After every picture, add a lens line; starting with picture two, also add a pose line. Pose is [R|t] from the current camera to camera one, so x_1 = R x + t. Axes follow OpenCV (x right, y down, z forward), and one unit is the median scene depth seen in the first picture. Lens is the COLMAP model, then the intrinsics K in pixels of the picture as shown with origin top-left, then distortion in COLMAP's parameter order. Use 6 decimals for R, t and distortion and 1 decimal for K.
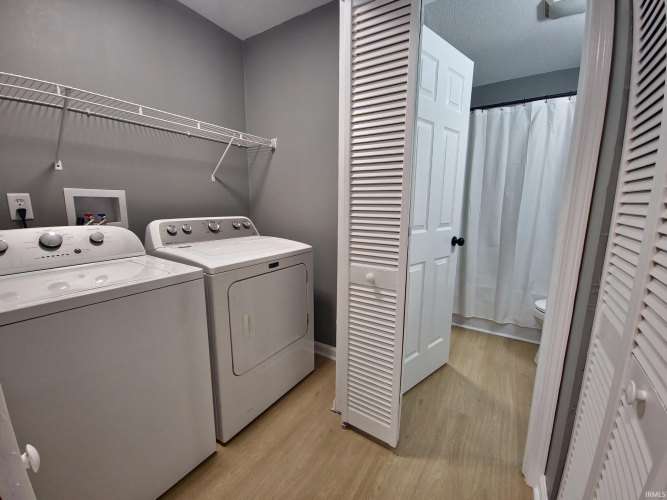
lens RADIAL K [[273.3, 0, 332.6], [0, 273.3, 249.0], [0, 0, 1]] dist [0.001341, -0.000673]
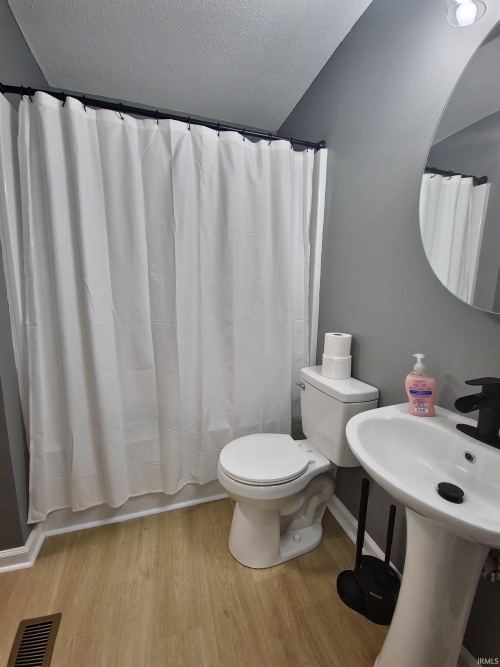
lens RADIAL K [[273.3, 0, 252.8], [0, 273.3, 331.9], [0, 0, 1]] dist [0.001341, -0.000673]
pose [[0.640118, -0.111739, 0.760107, 0.319911], [0.122795, 0.991528, 0.042349, -0.084373], [-0.758400, 0.066229, 0.648416, 0.472919]]
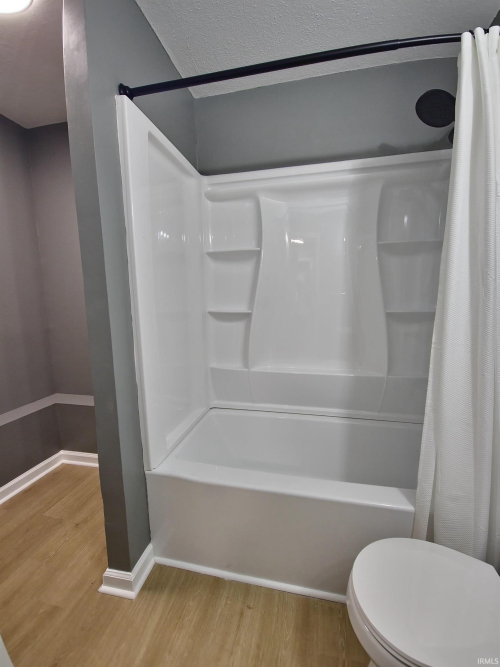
lens RADIAL K [[273.3, 0, 248.2], [0, 273.3, 334.3], [0, 0, 1]] dist [0.001341, -0.000673]
pose [[0.947058, -0.053246, 0.316618, 0.447747], [0.067718, 0.997095, -0.034873, -0.109042], [-0.313841, 0.054468, 0.947912, 0.594746]]
